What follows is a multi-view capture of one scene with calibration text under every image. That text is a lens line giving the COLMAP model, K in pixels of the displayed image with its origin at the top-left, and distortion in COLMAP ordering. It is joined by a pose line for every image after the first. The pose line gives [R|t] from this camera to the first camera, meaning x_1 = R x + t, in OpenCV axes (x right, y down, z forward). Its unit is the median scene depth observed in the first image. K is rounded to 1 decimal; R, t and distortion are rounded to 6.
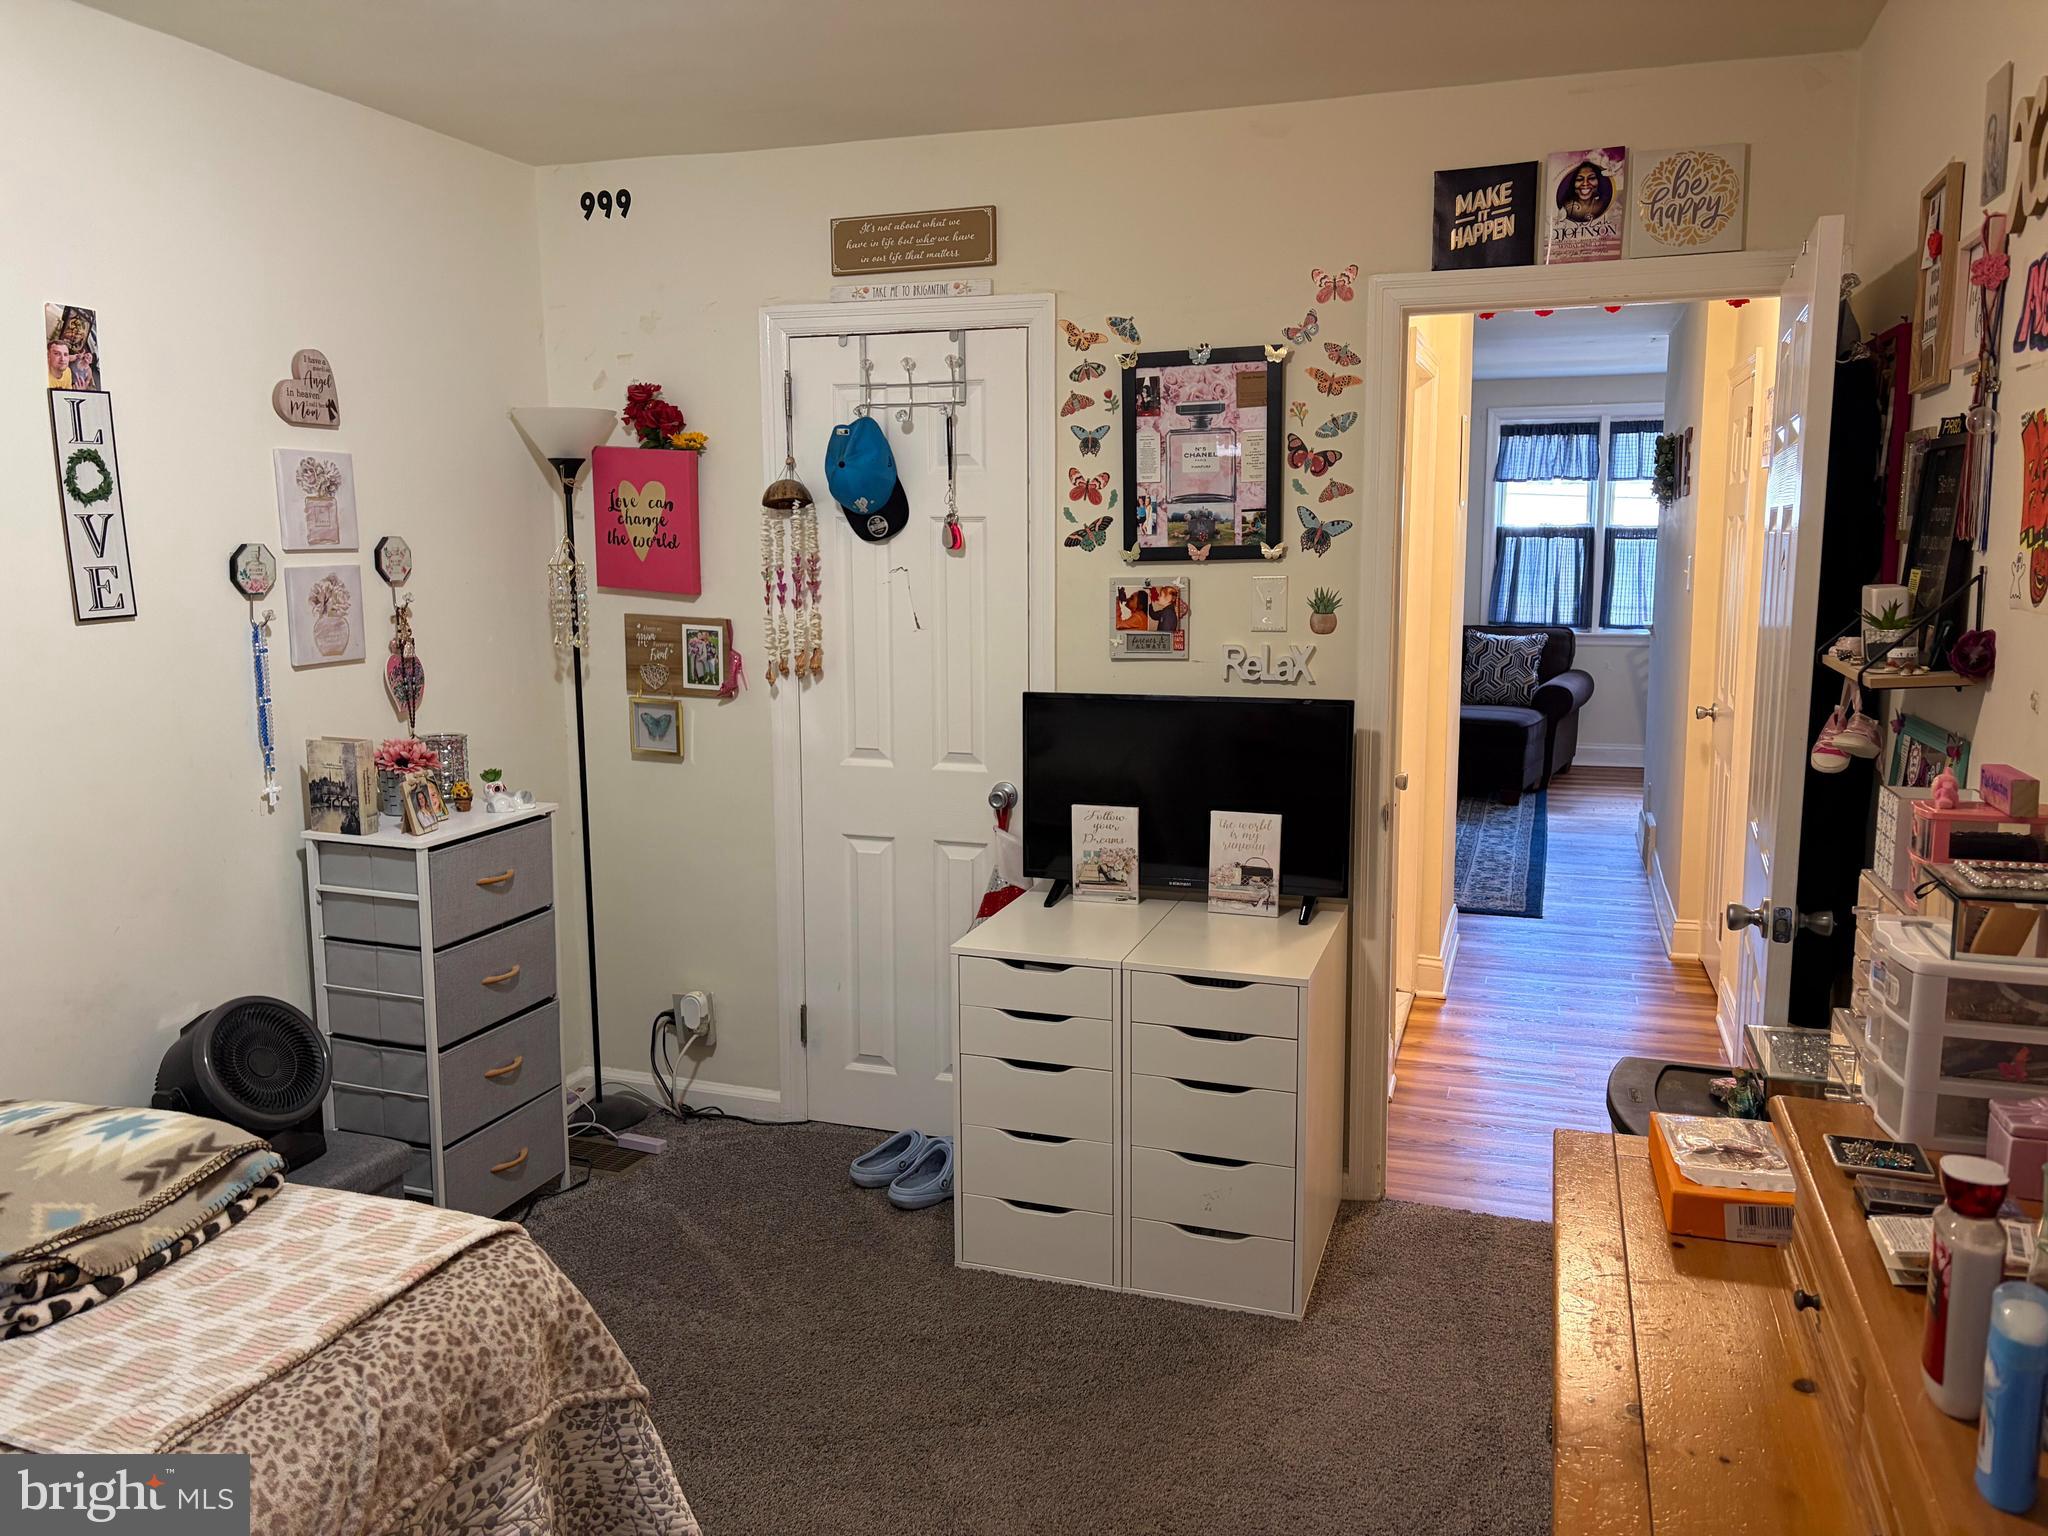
lens RADIAL K [[1542.2, 0, 1026.9], [0, 1542.2, 767.6], [0, 0, 1]] dist [0.028420, -0.001021]
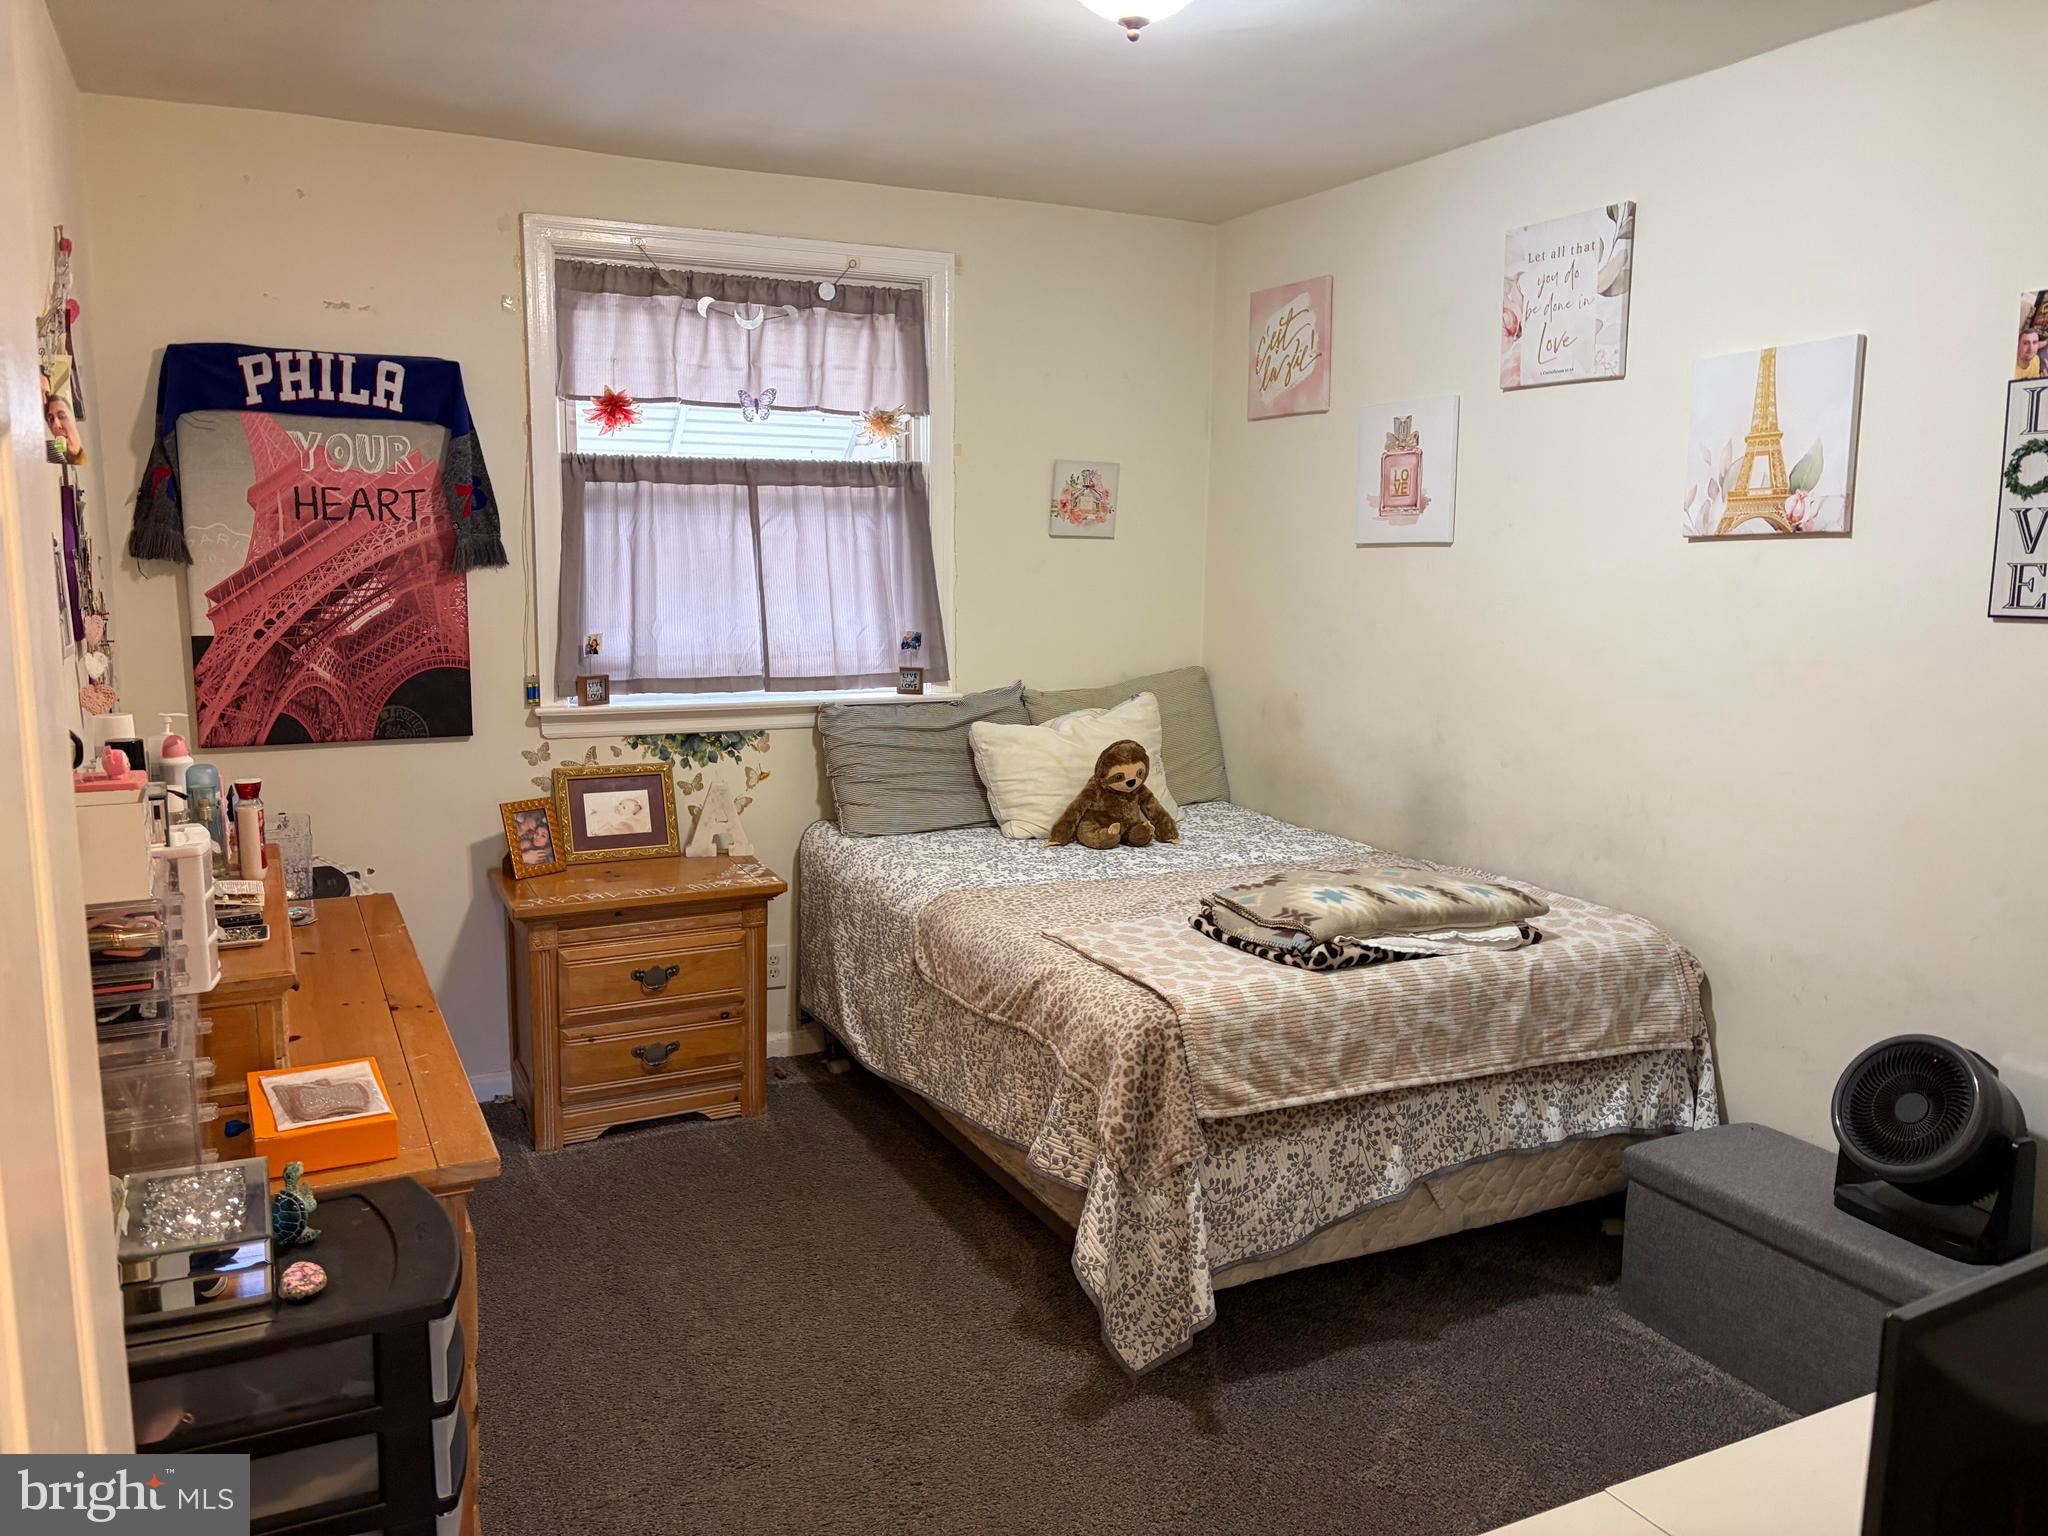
lens RADIAL K [[1542.2, 0, 1017.3], [0, 1542.2, 773.5], [0, 0, 1]] dist [0.028420, -0.001021]
pose [[-0.719666, 0.099234, -0.687193, 0.529143], [-0.109354, 0.961181, 0.253322, -0.185886], [0.685655, 0.257455, -0.680877, 1.304240]]
